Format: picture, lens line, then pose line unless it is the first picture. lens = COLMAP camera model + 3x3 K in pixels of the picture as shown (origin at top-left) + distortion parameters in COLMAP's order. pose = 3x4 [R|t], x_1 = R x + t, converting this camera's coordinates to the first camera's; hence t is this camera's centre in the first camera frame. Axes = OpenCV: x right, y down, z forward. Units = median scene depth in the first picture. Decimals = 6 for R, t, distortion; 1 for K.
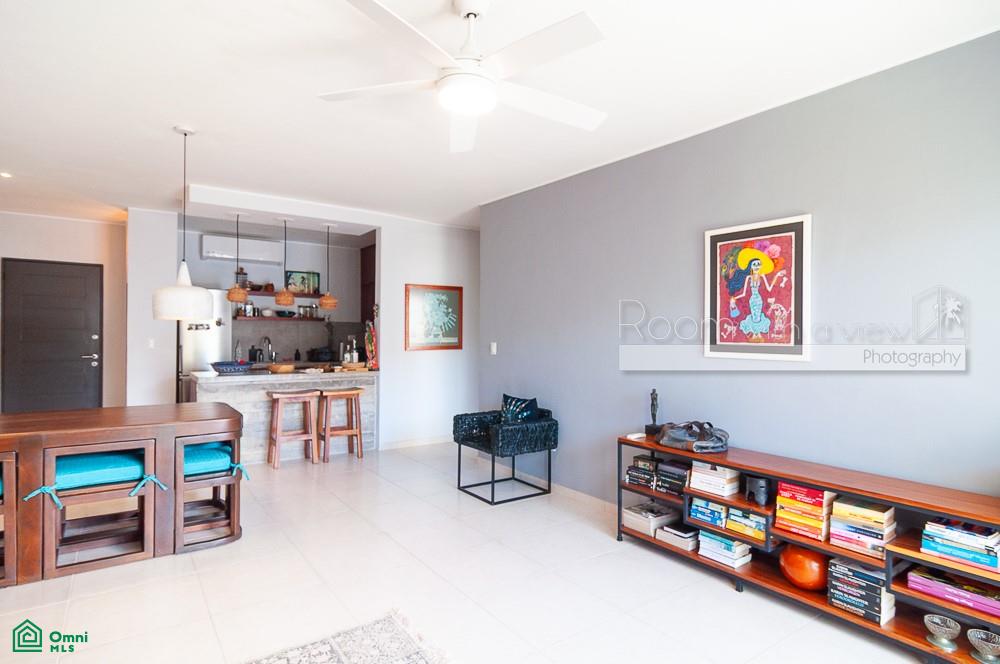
lens RADIAL K [[534.4, 0, 492.9], [0, 534.4, 335.1], [0, 0, 1]] dist [-0.006290, 0.001620]
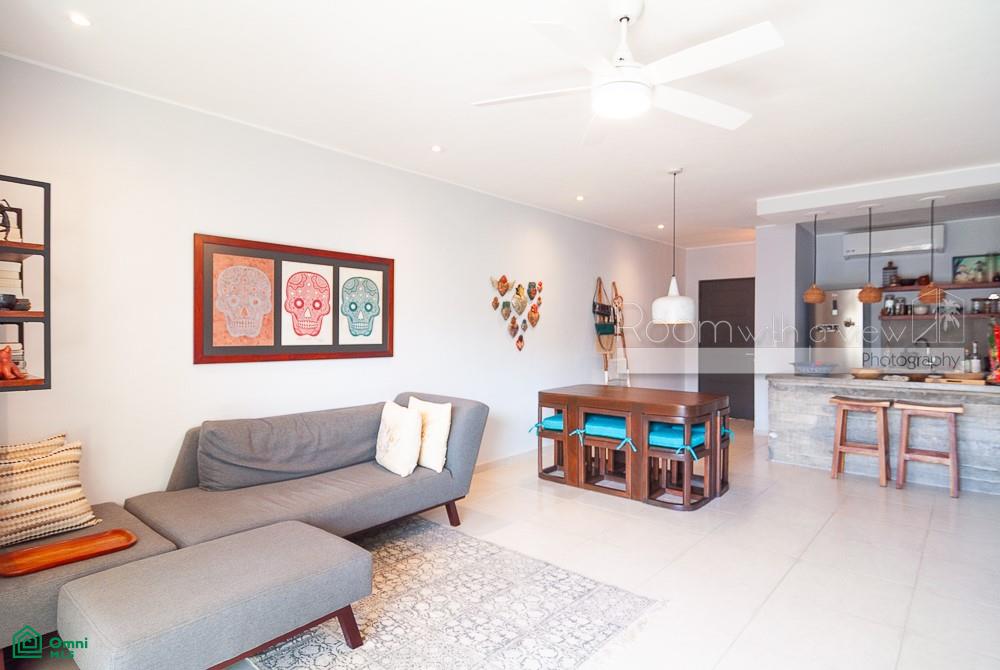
lens RADIAL K [[534.4, 0, 507.1], [0, 534.4, 337.1], [0, 0, 1]] dist [-0.006290, 0.001620]
pose [[0.234381, 0.000480, -0.972145, 0.605565], [-0.000170, 1.000000, 0.000453, 0.003051], [0.972145, 0.000059, 0.234382, 0.368272]]
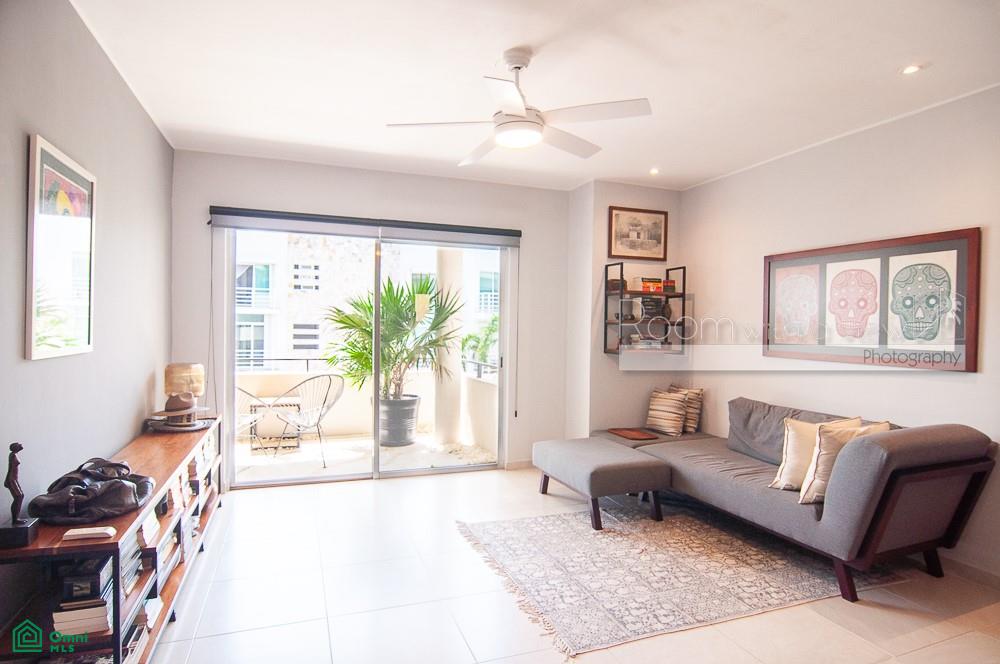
lens RADIAL K [[534.4, 0, 500.5], [0, 534.4, 326.2], [0, 0, 1]] dist [-0.006290, 0.001620]
pose [[-0.968256, -0.024540, 0.248752, -0.222175], [-0.024446, 0.999695, 0.003467, -0.008162], [-0.248761, -0.002724, -0.968561, 1.494243]]
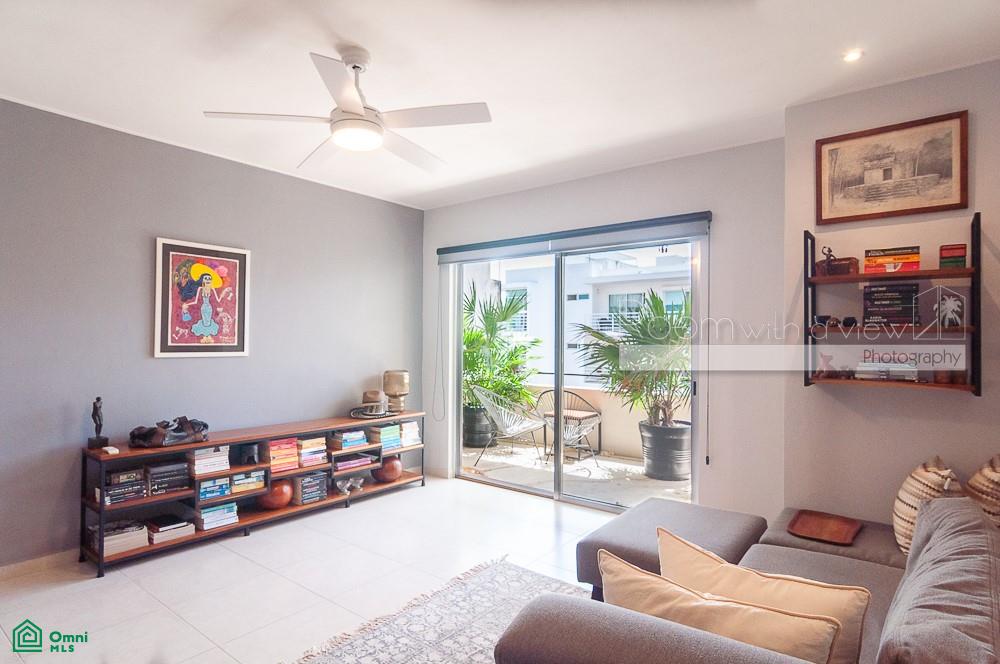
lens RADIAL K [[534.4, 0, 520.1], [0, 534.4, 330.3], [0, 0, 1]] dist [-0.006290, 0.001620]
pose [[-0.318281, 0.007438, 0.947967, -0.862250], [-0.010600, 0.999879, -0.011404, -0.008683], [-0.947937, -0.013679, -0.318163, 0.696619]]
